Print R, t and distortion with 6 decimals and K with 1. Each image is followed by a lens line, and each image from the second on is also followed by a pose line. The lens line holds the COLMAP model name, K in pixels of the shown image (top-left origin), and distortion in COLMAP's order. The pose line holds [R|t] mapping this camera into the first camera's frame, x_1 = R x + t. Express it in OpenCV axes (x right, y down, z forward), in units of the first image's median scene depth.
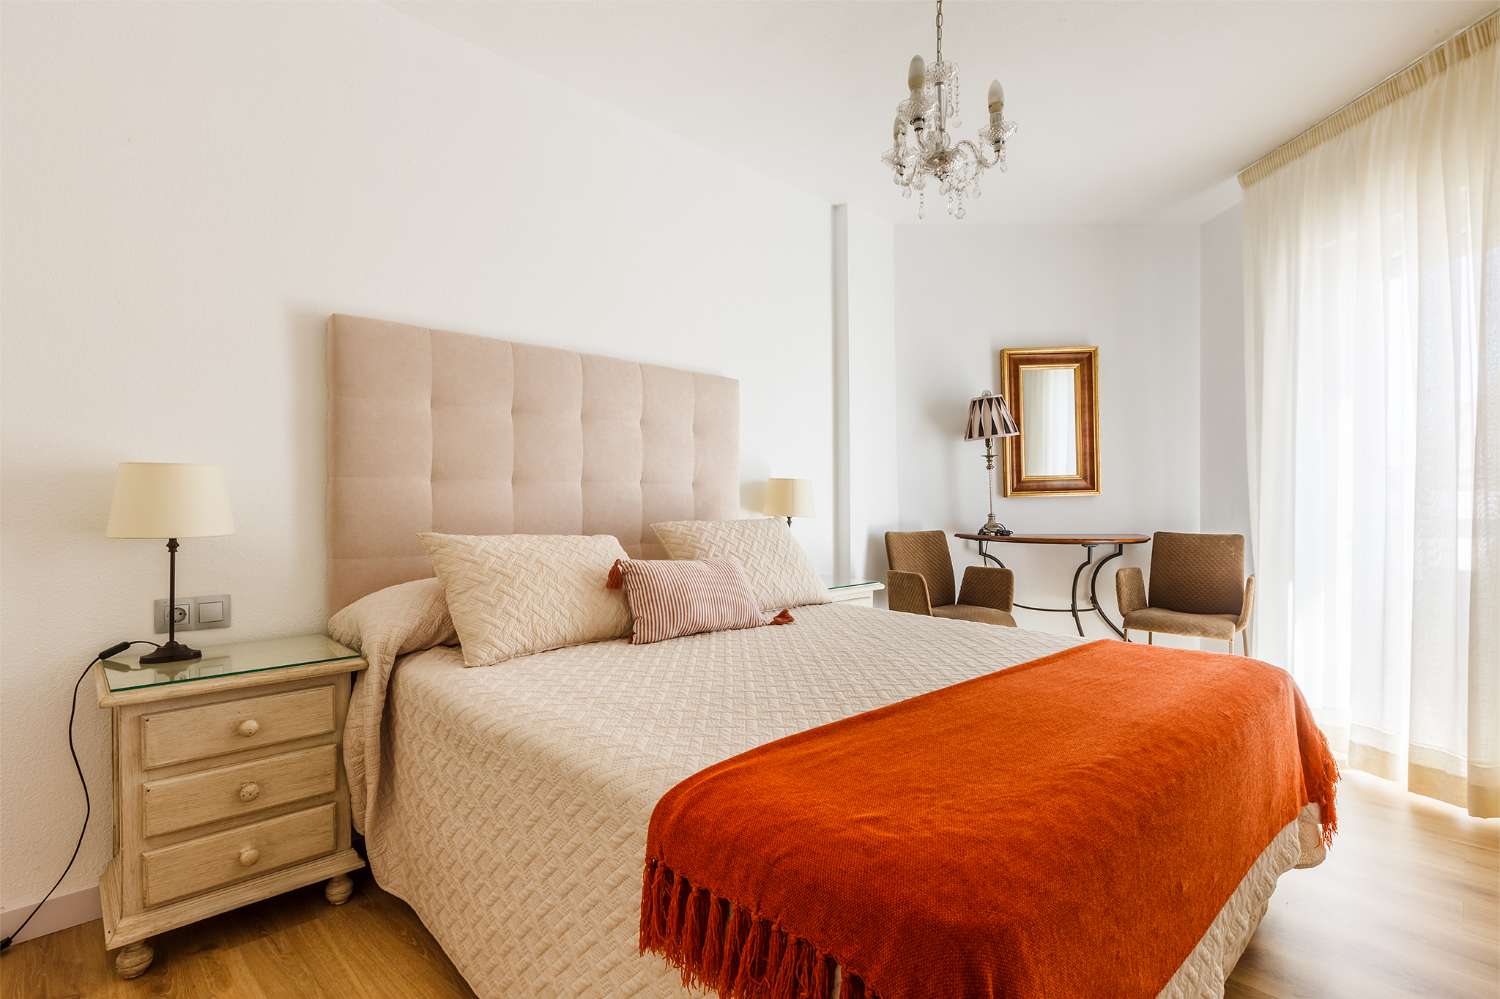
lens RADIAL K [[725.3, 0, 728.3], [0, 725.3, 493.5], [0, 0, 1]] dist [-0.002490, -0.001486]
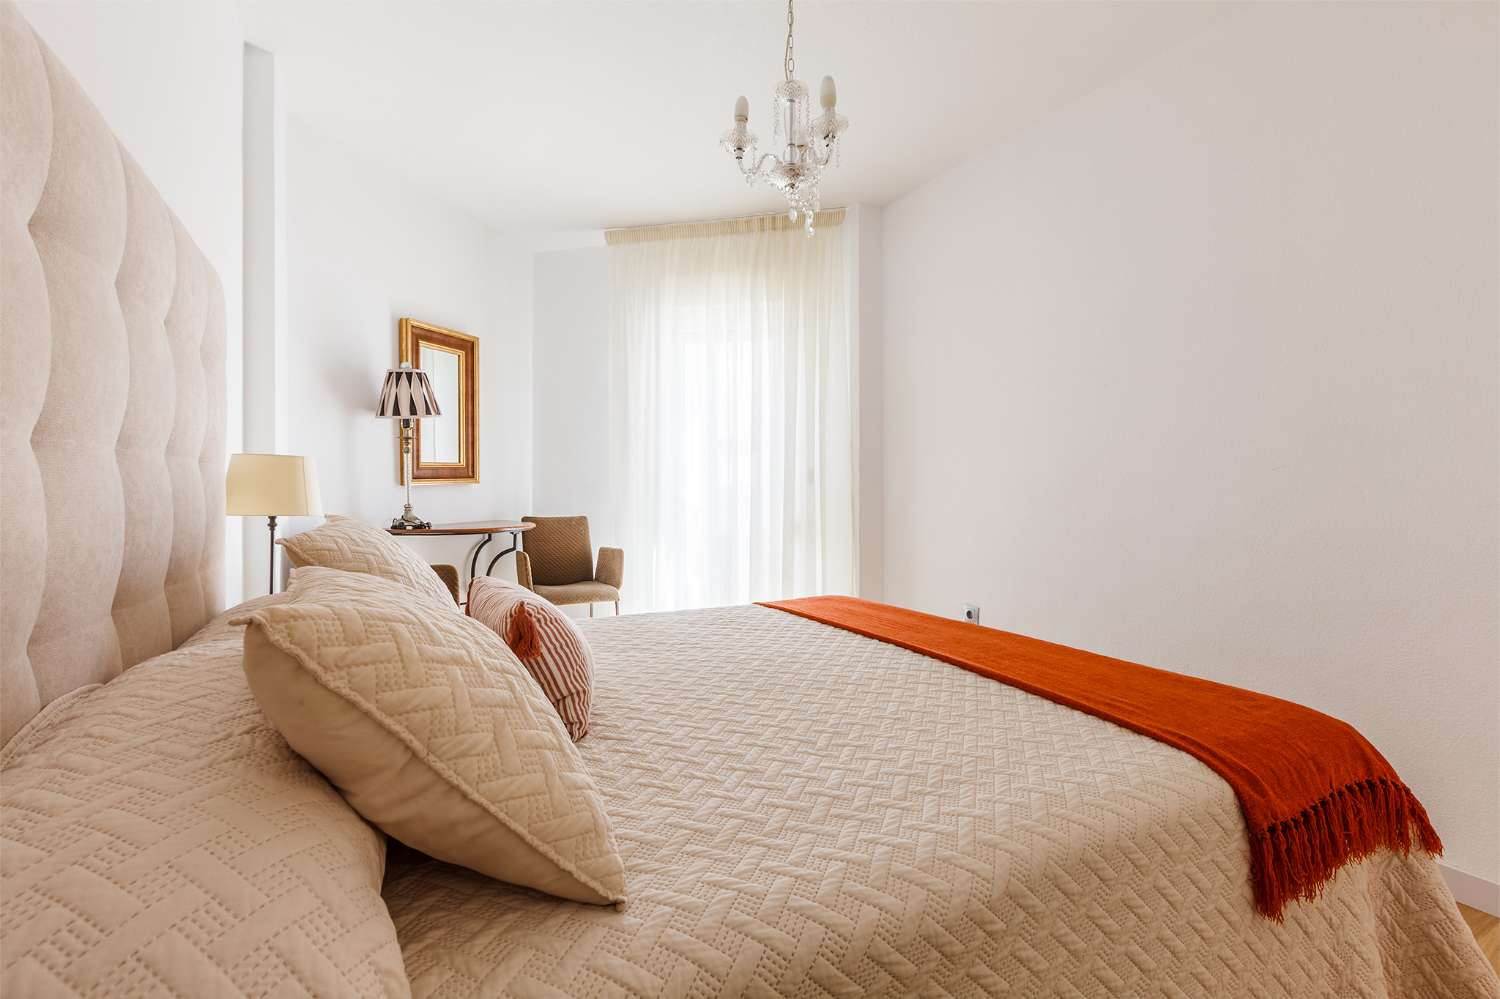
lens RADIAL K [[683.4, 0, 763.7], [0, 683.4, 487.1], [0, 0, 1]] dist [0.003029, -0.000237]
pose [[0.258465, 0.001173, 0.966020, -0.407056], [-0.014364, 0.999893, 0.002629, -0.001896], [-0.965914, -0.014555, 0.258454, 0.459092]]
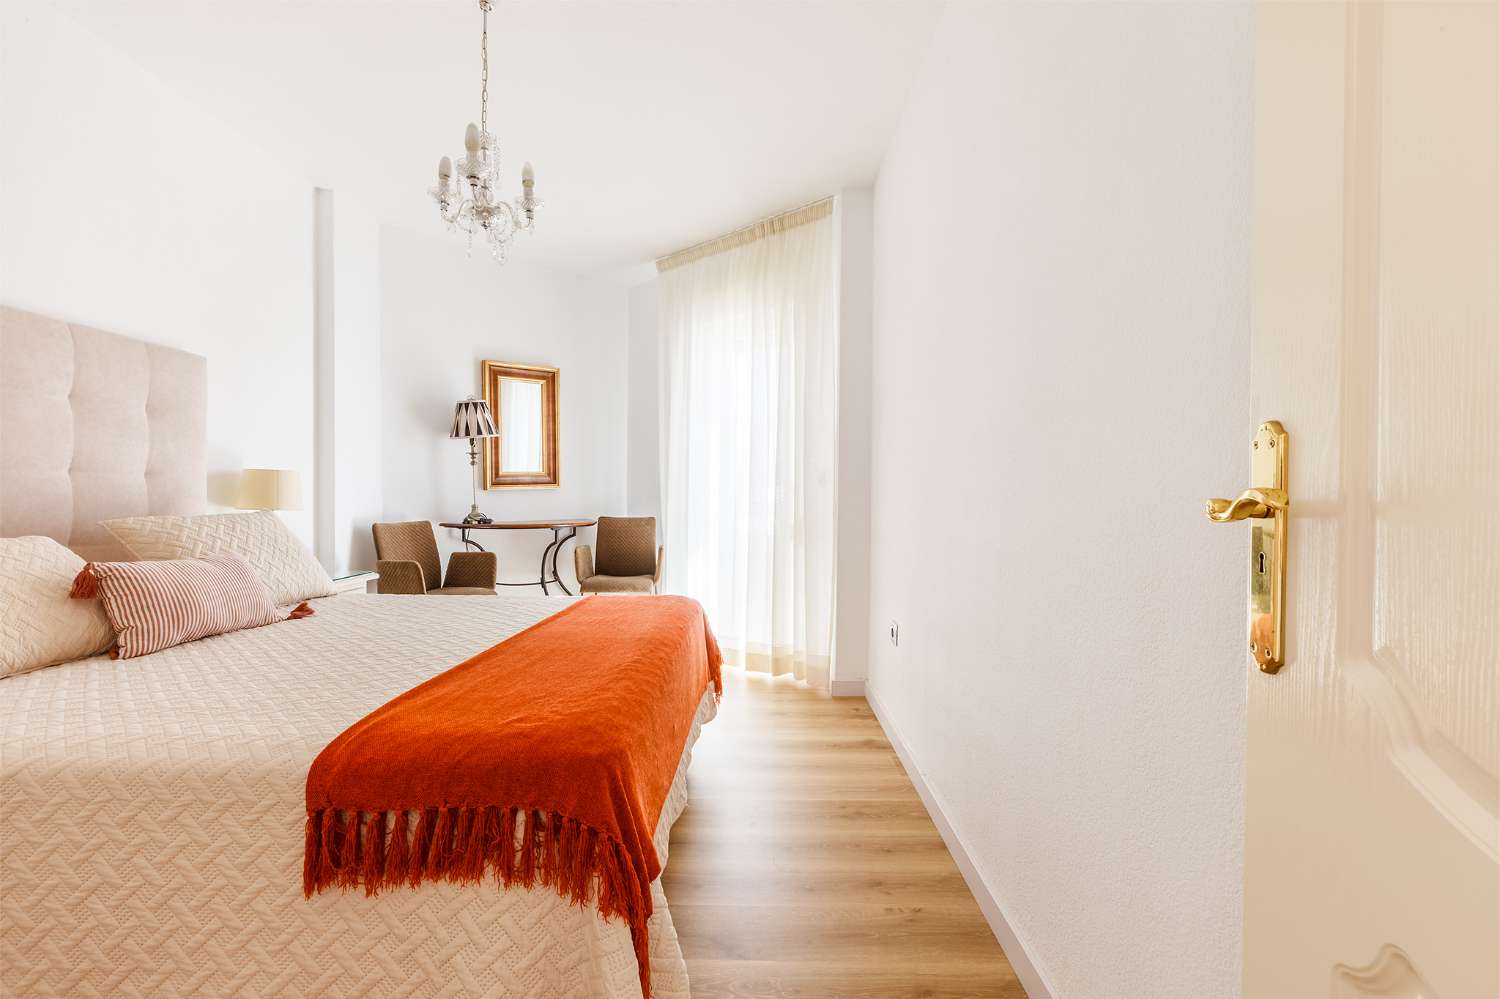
lens RADIAL K [[683.4, 0, 756.7], [0, 683.4, 489.8], [0, 0, 1]] dist [0.003029, -0.000237]
pose [[0.694045, 0.003386, 0.719924, -0.125491], [-0.007642, 0.999967, 0.002665, -0.001535], [-0.719891, -0.007352, 0.694048, -0.073057]]
